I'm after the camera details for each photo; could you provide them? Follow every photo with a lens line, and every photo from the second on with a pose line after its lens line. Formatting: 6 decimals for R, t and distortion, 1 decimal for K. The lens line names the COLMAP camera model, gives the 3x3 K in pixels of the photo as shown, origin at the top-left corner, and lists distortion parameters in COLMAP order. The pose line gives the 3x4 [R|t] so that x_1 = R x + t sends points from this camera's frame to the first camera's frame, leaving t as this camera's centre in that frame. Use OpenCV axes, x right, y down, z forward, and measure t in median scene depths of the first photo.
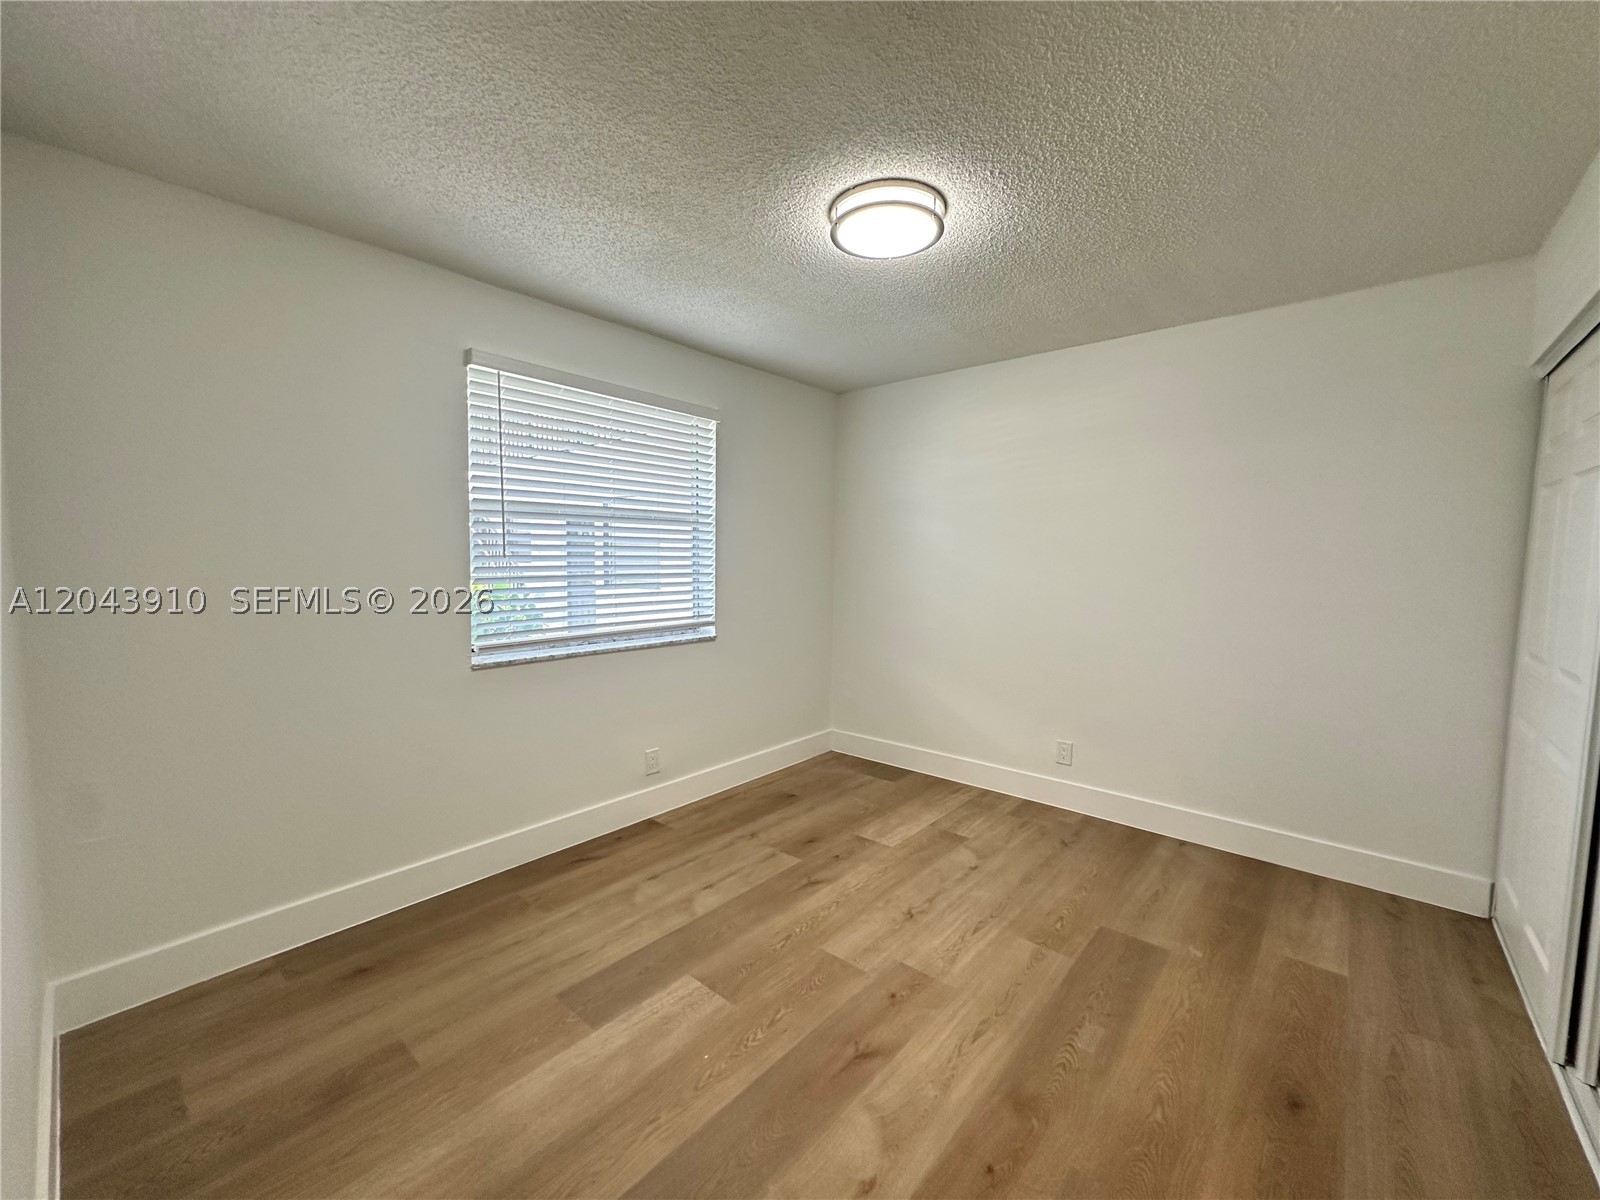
lens RADIAL K [[637.3, 0, 800.0], [0, 637.3, 600.0], [0, 0, 1]] dist [-0.001498, -0.000284]
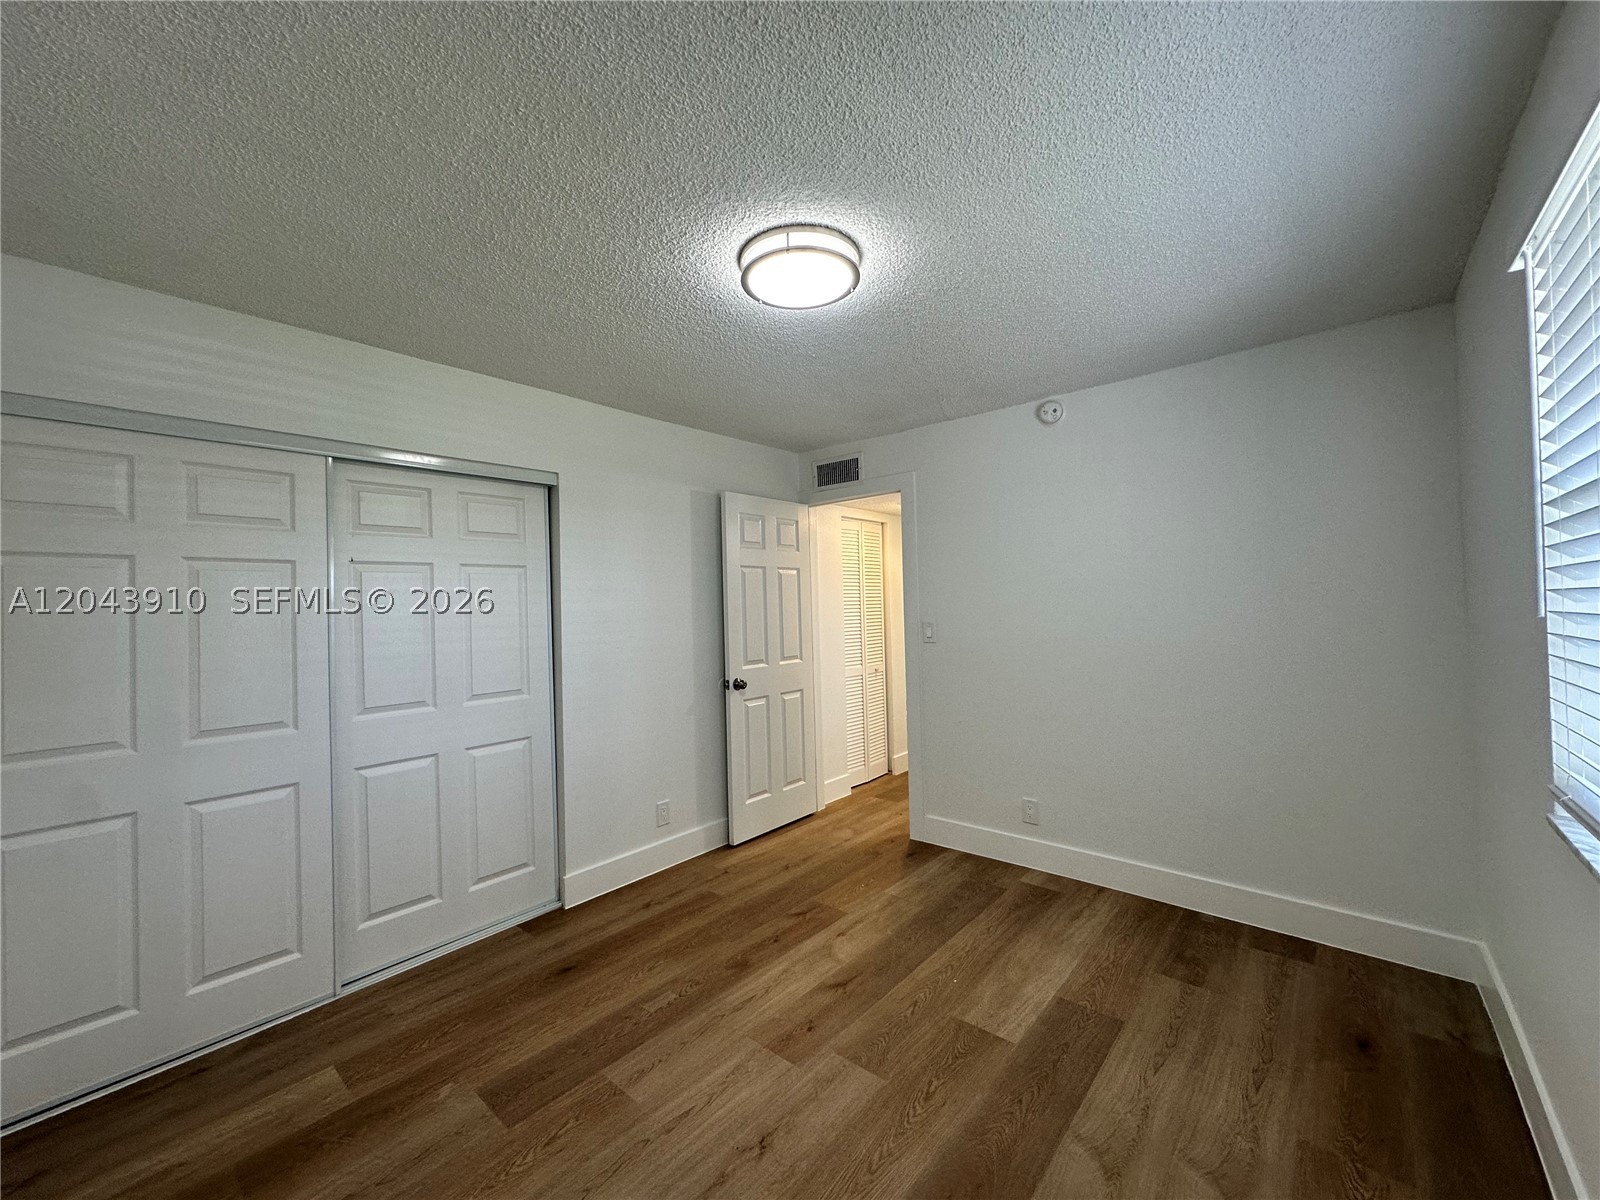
lens RADIAL K [[639.5, 0, 799.5], [0, 639.5, 599.1], [0, 0, 1]] dist [-0.002358, 0.000772]
pose [[-0.999825, 0.018622, 0.001634, 0.141511], [0.018688, 0.997840, 0.062981, -0.160052], [-0.000458, 0.063001, -0.998013, 1.931211]]
